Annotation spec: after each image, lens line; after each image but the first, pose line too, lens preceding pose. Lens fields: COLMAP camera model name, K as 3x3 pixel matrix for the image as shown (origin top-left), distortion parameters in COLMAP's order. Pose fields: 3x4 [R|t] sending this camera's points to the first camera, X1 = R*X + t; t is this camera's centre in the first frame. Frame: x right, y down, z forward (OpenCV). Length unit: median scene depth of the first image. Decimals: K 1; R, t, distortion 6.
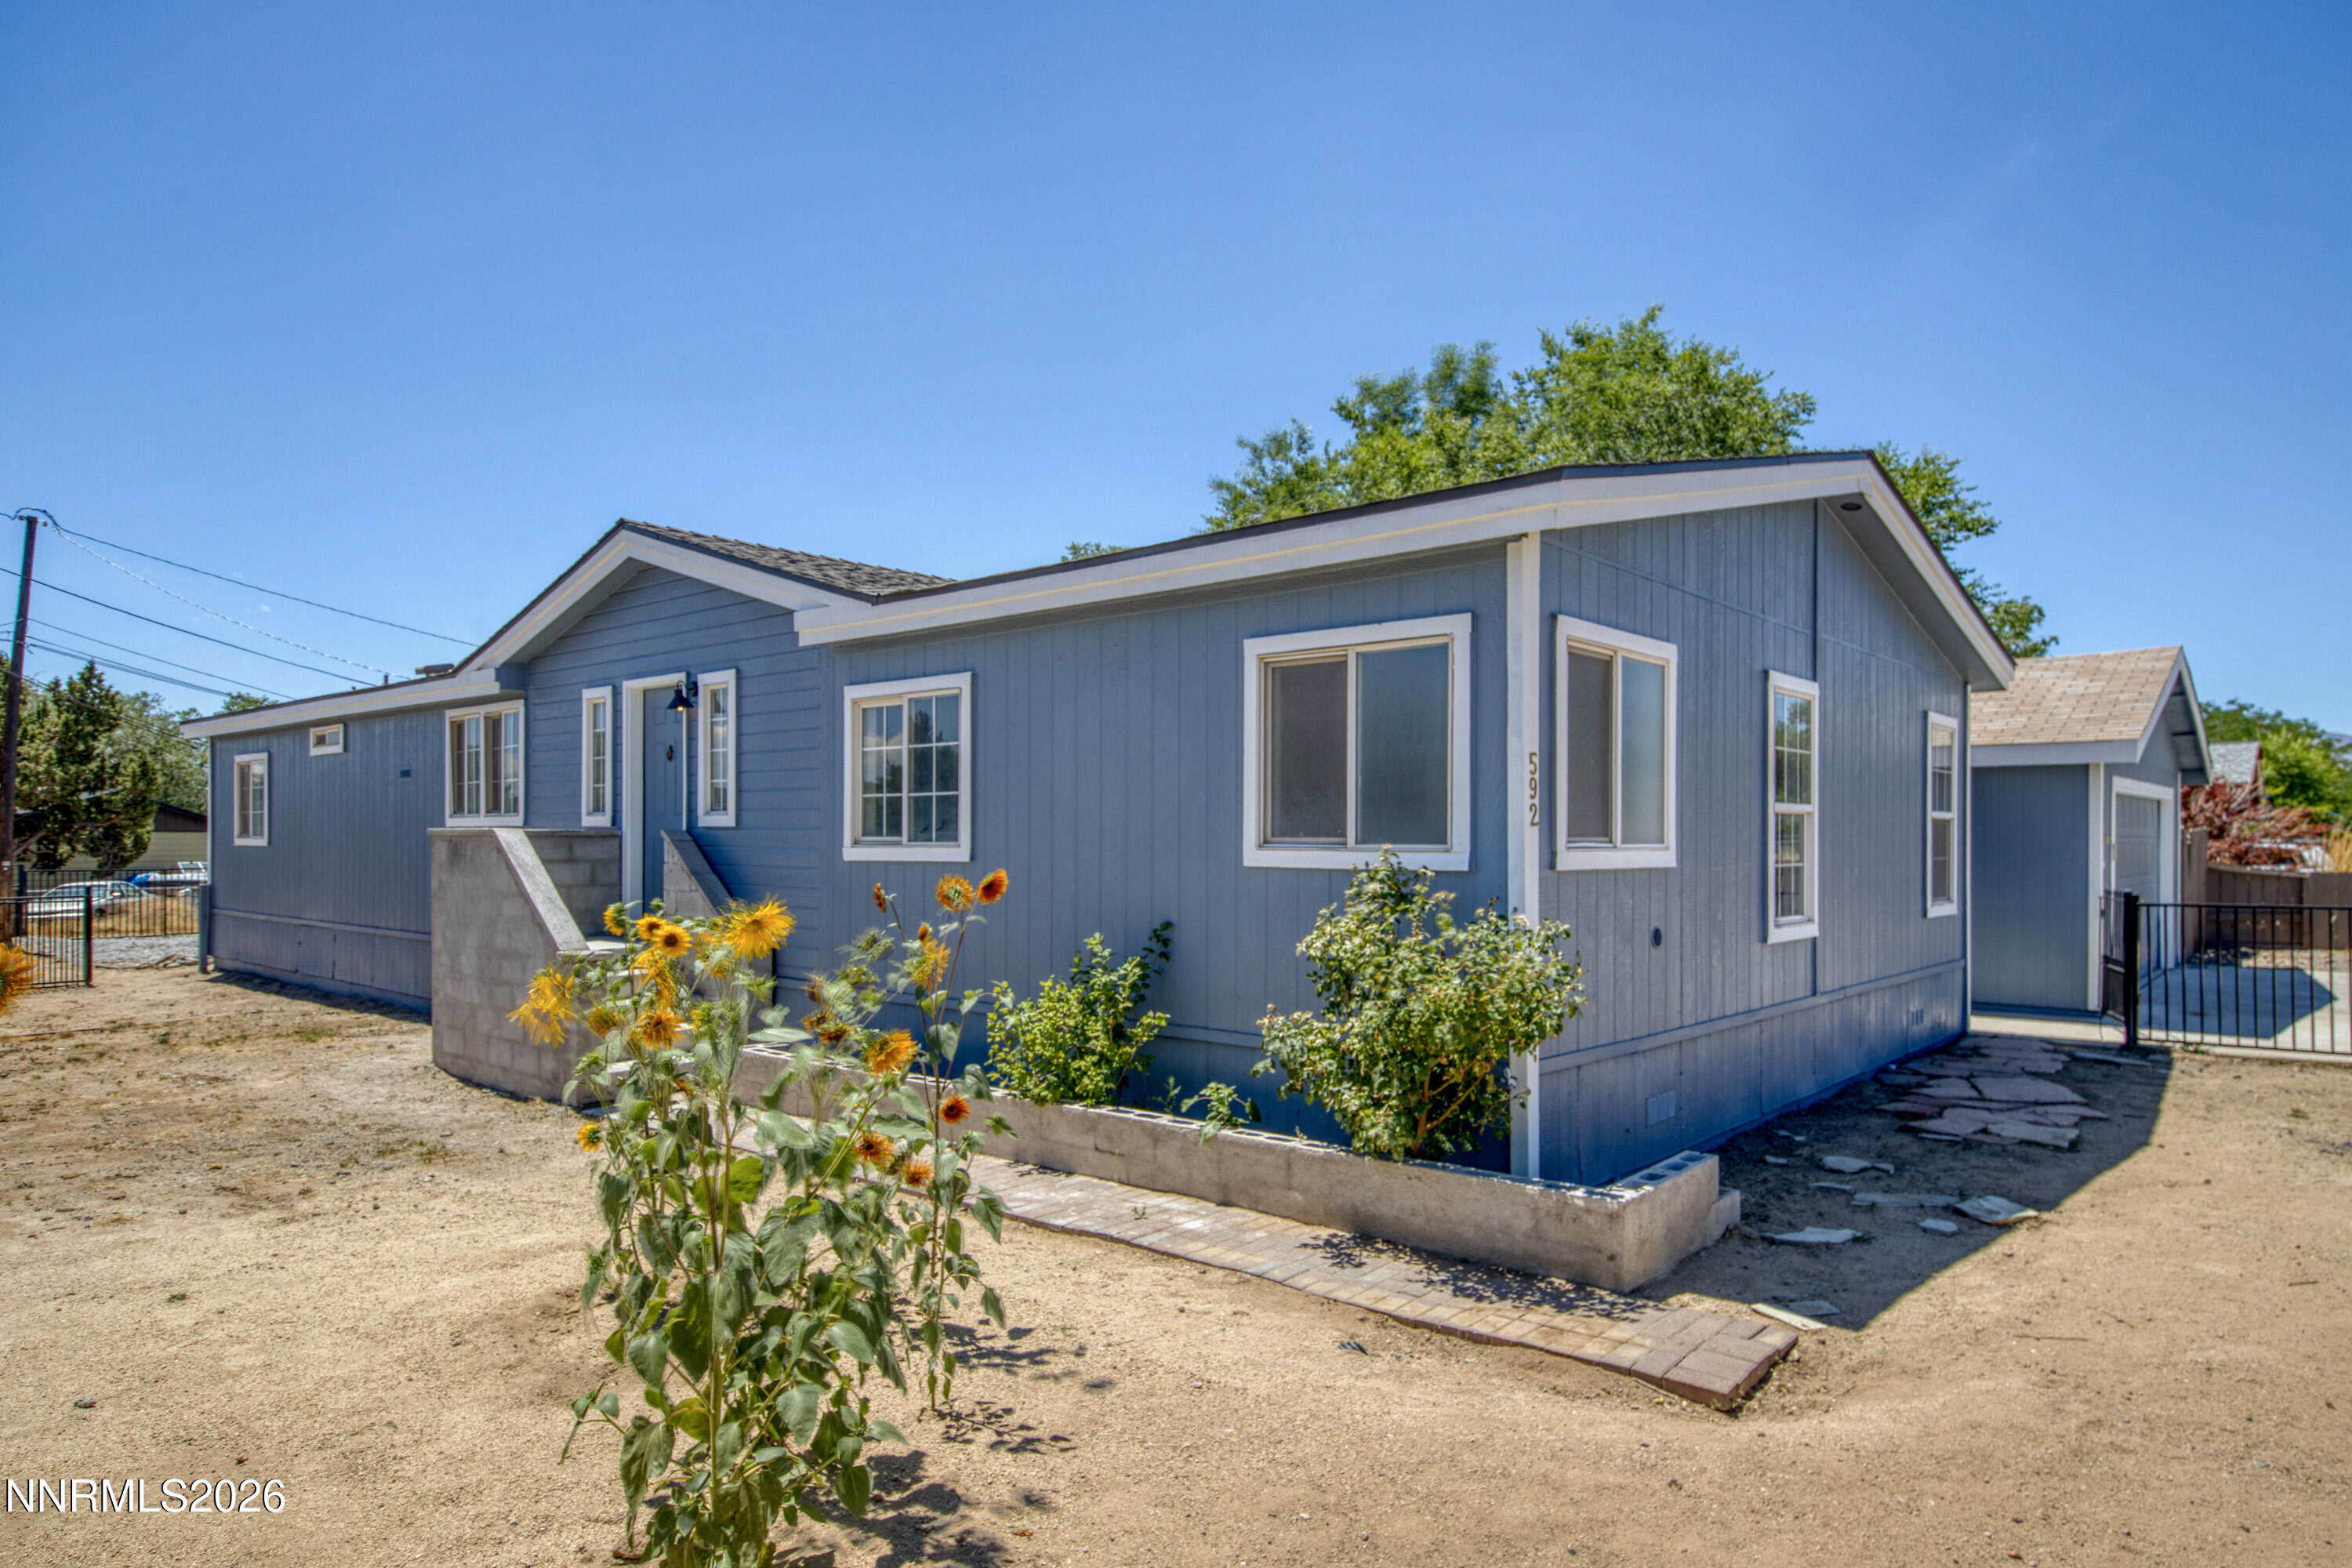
lens RADIAL K [[1387.6, 0, 1176.1], [0, 1387.6, 837.4], [0, 0, 1]] dist [-0.000678, 0.000196]
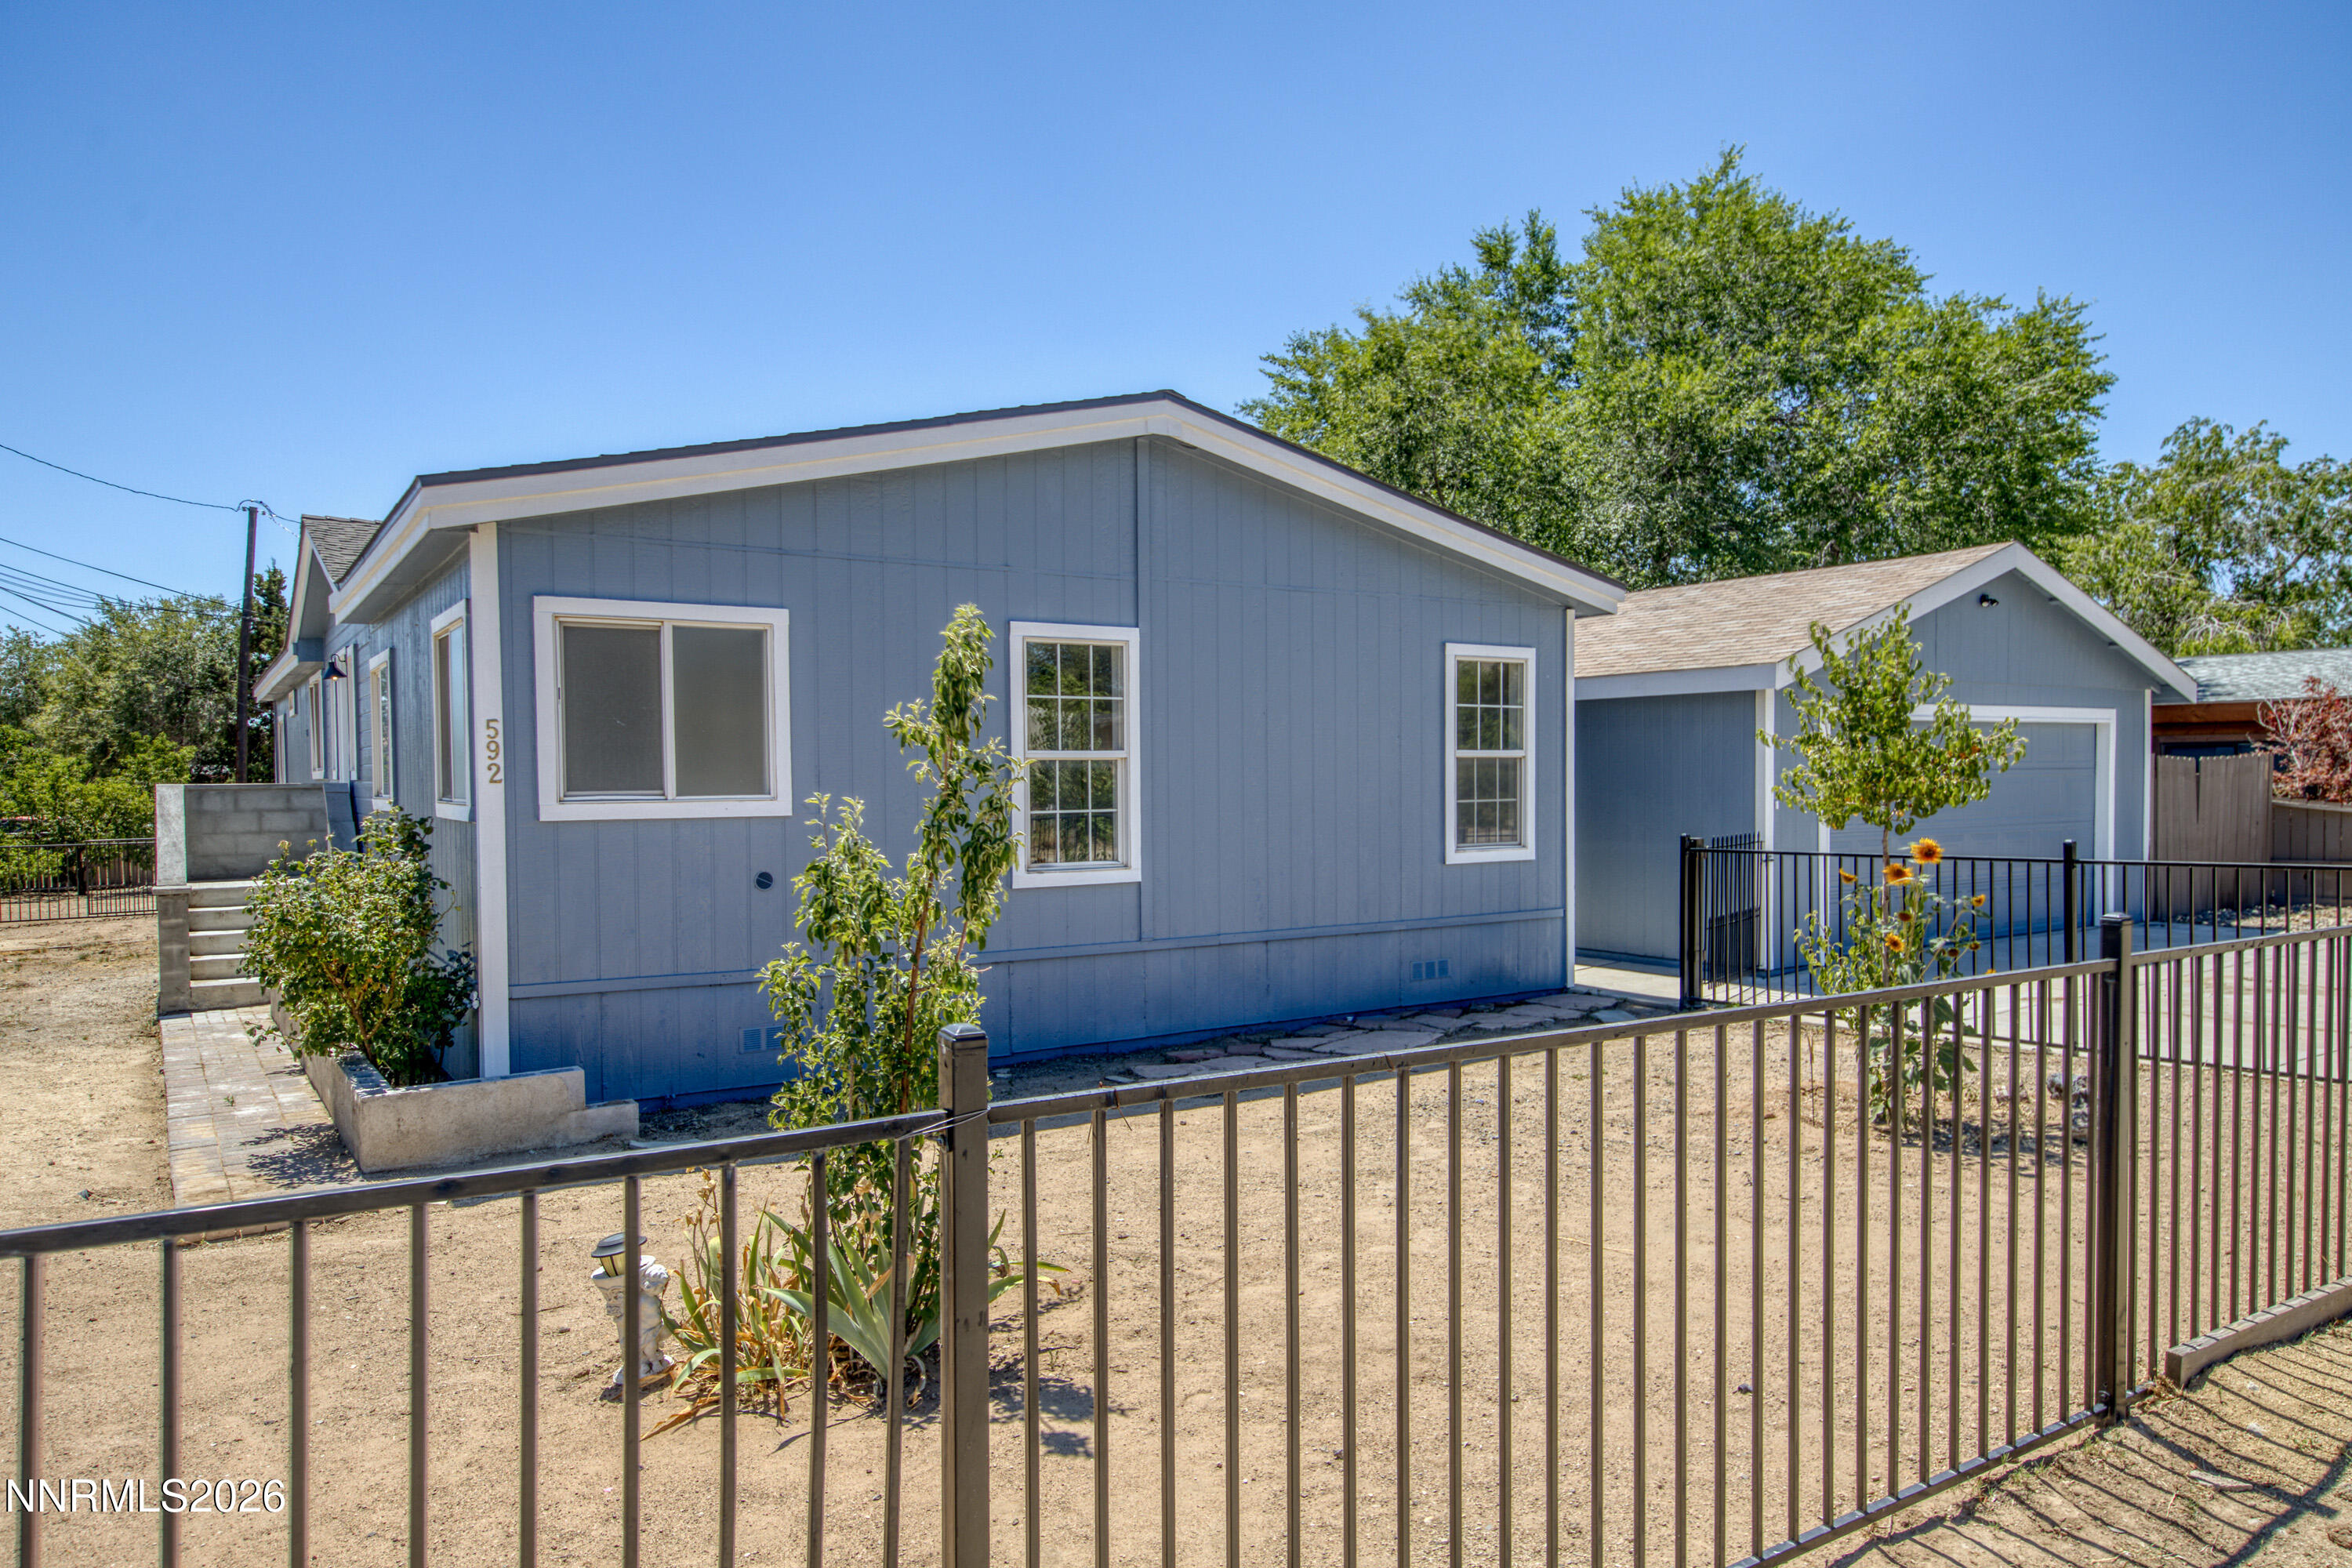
lens RADIAL K [[1497.5, 0, 1175.8], [0, 1497.5, 848.9], [0, 0, 1]] dist [0.021571, 0.000289]
pose [[0.962700, 0.002712, -0.270557, 0.561641], [0.011393, 0.998656, 0.050551, -0.005504], [0.270331, -0.051748, 0.961376, -0.029791]]
